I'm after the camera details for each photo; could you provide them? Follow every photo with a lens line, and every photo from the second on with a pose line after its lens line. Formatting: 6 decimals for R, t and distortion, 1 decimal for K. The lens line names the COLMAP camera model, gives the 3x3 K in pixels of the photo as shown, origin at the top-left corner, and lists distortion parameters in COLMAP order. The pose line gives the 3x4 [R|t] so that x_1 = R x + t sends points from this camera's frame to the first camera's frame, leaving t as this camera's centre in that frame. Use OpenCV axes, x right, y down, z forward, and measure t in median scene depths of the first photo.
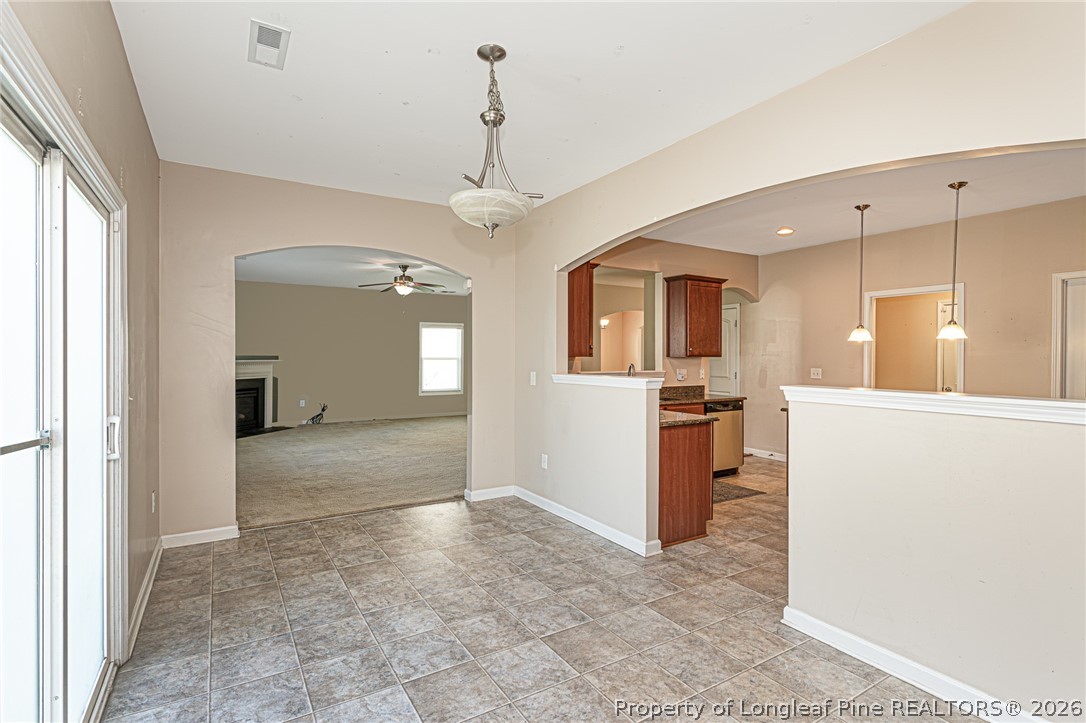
lens RADIAL K [[525.2, 0, 544.2], [0, 525.2, 362.5], [0, 0, 1]] dist [-0.000285, -0.000268]
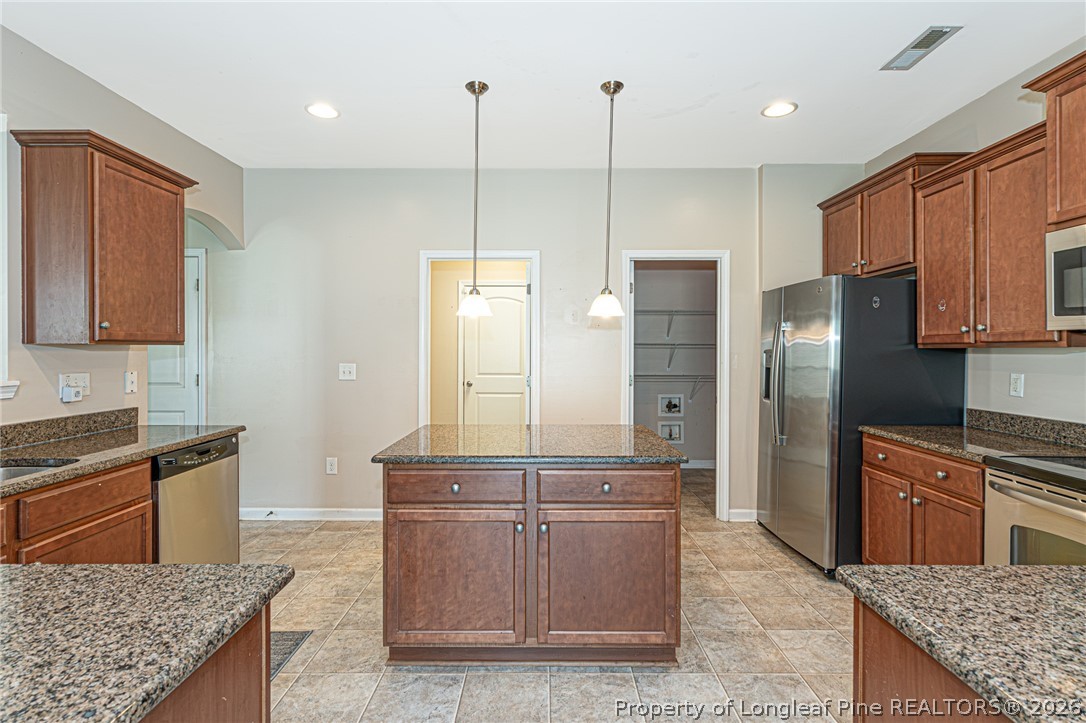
lens RADIAL K [[525.2, 0, 539.2], [0, 525.2, 347.2], [0, 0, 1]] dist [-0.000285, -0.000268]
pose [[0.536487, -0.001744, 0.843907, 0.124663], [0.012873, 0.999898, -0.006117, -0.001367], [-0.843810, 0.014145, 0.536455, 0.532004]]
